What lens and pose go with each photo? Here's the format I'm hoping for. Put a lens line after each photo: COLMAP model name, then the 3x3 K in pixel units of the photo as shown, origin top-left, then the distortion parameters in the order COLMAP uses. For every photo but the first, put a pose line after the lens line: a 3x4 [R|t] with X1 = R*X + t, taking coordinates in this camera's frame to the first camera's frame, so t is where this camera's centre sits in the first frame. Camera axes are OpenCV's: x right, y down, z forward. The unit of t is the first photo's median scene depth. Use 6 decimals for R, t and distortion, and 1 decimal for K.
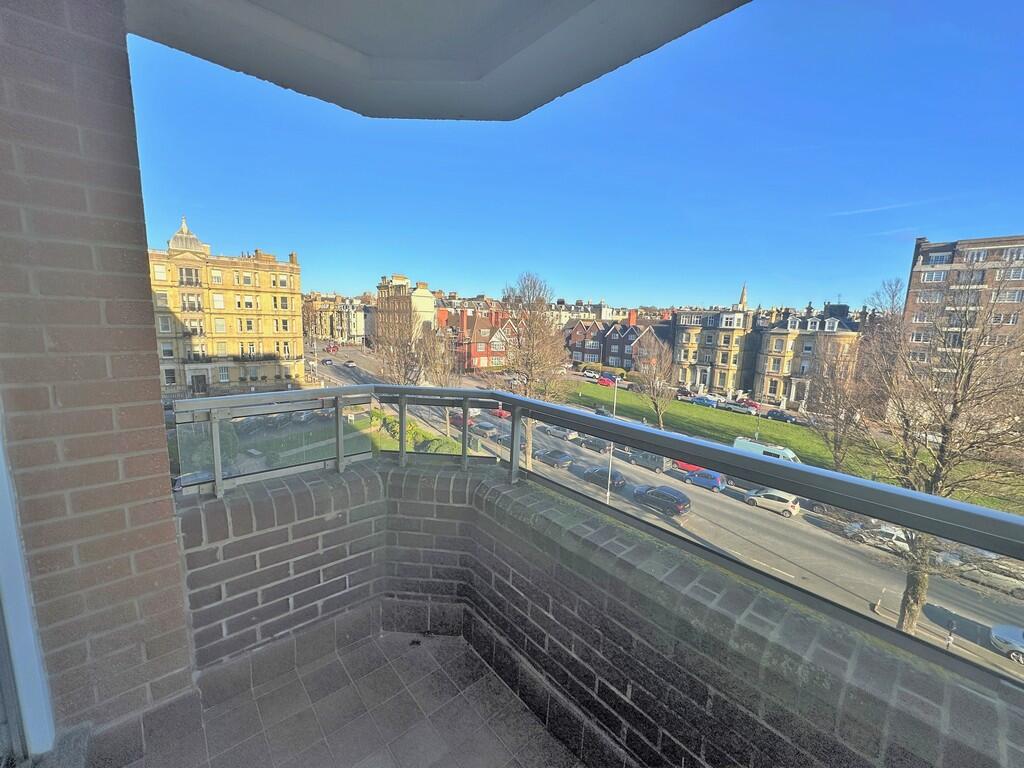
lens RADIAL K [[408.5, 0, 509.0], [0, 408.5, 379.8], [0, 0, 1]] dist [-0.002360, -0.000368]
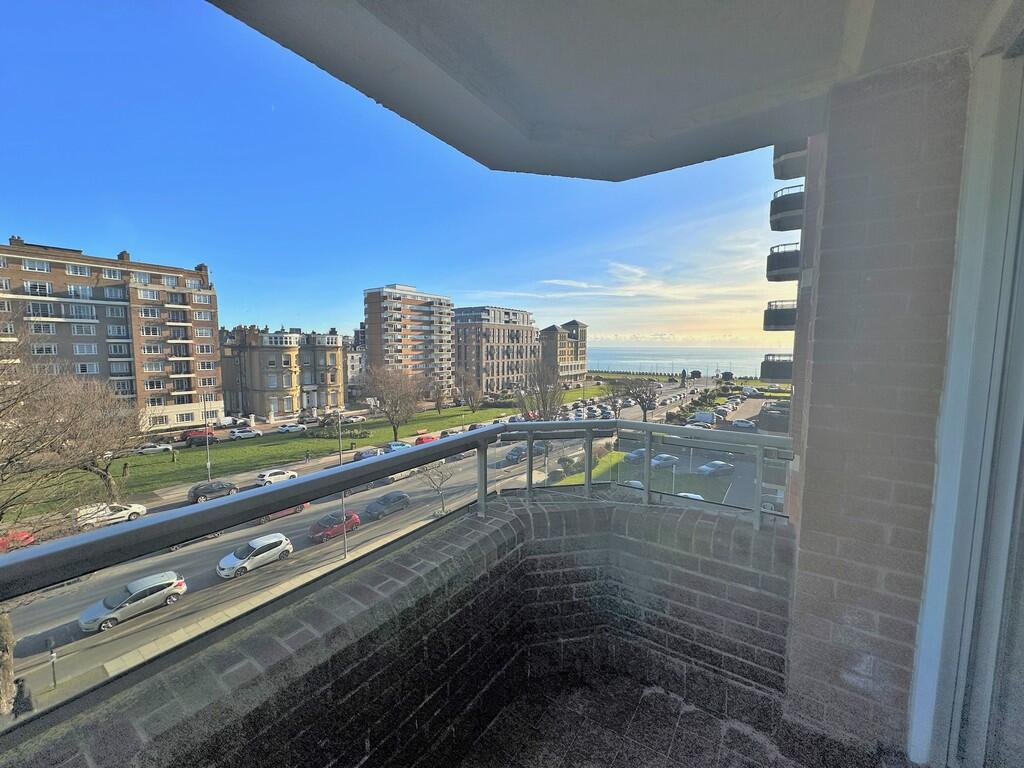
lens RADIAL K [[408.5, 0, 512.9], [0, 408.5, 383.3], [0, 0, 1]] dist [-0.002360, -0.000368]
pose [[-0.248031, -0.125270, 0.960619, -0.544426], [0.134897, 0.977477, 0.162299, -0.139397], [-0.959314, 0.169840, -0.225547, 0.733208]]
